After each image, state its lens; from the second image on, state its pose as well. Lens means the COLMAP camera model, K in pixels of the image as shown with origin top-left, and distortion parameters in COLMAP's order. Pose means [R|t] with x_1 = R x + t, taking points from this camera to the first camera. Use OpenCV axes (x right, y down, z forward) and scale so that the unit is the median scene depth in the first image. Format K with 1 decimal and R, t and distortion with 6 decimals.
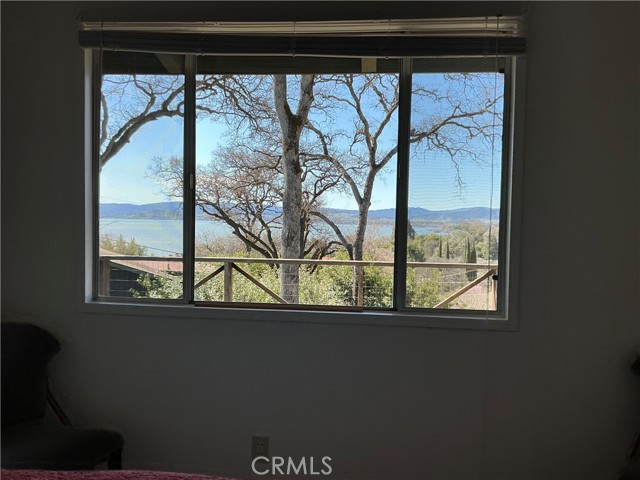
lens RADIAL K [[536.4, 0, 318.5], [0, 536.4, 241.9], [0, 0, 1]] dist [0.060939, -0.096660]
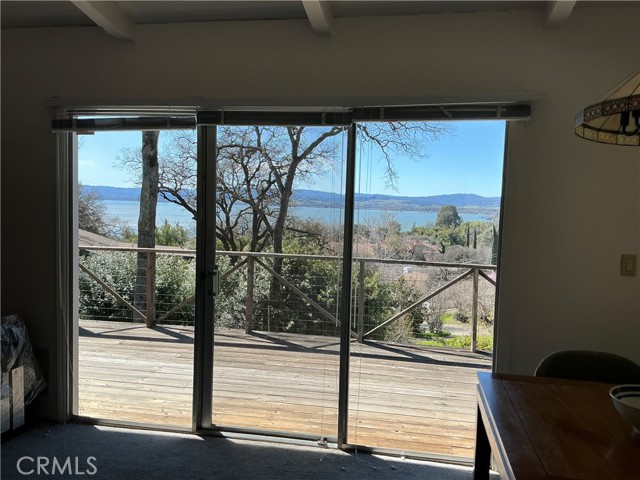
lens RADIAL K [[536.4, 0, 323.9], [0, 536.4, 242.7], [0, 0, 1]] dist [0.060939, -0.096660]
pose [[0.992868, 0.019585, -0.117601, 0.239391], [-0.016168, 0.999421, 0.029940, -0.003665], [0.118119, -0.027825, 0.992610, -0.051688]]
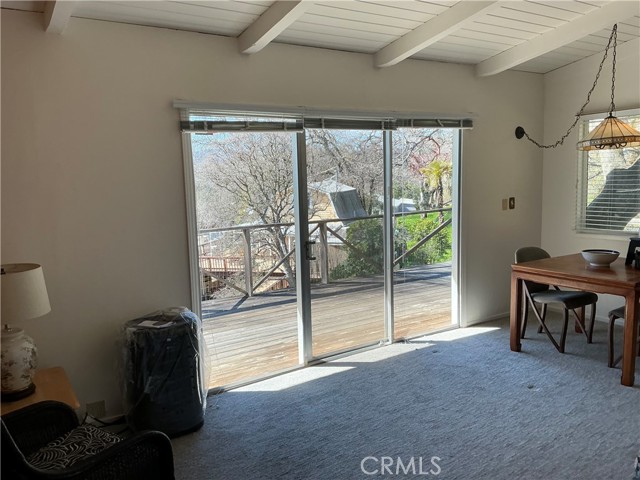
lens RADIAL K [[536.4, 0, 315.7], [0, 536.4, 240.5], [0, 0, 1]] dist [0.060939, -0.096660]
pose [[0.792824, -0.119646, 0.597591, -1.018340], [0.064595, 0.991514, 0.112817, -0.074397], [-0.606018, -0.050842, 0.793824, -0.133033]]
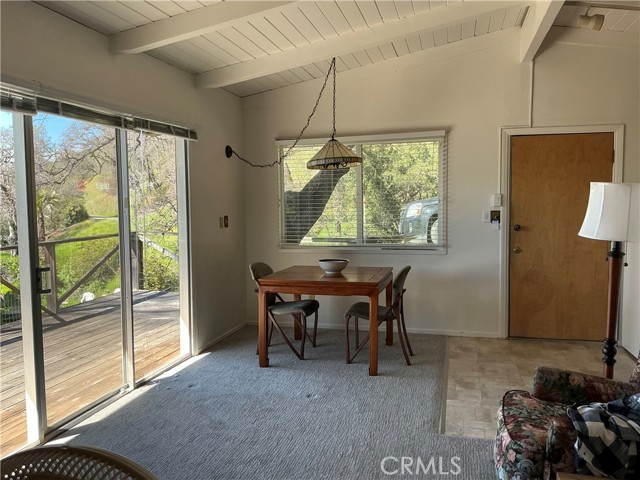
lens RADIAL K [[536.4, 0, 326.0], [0, 536.4, 244.0], [0, 0, 1]] dist [0.060939, -0.096660]
pose [[0.165292, -0.101891, 0.980967, -1.108888], [0.042424, 0.994463, 0.096144, -0.032086], [-0.985332, 0.025725, 0.168700, 0.315172]]
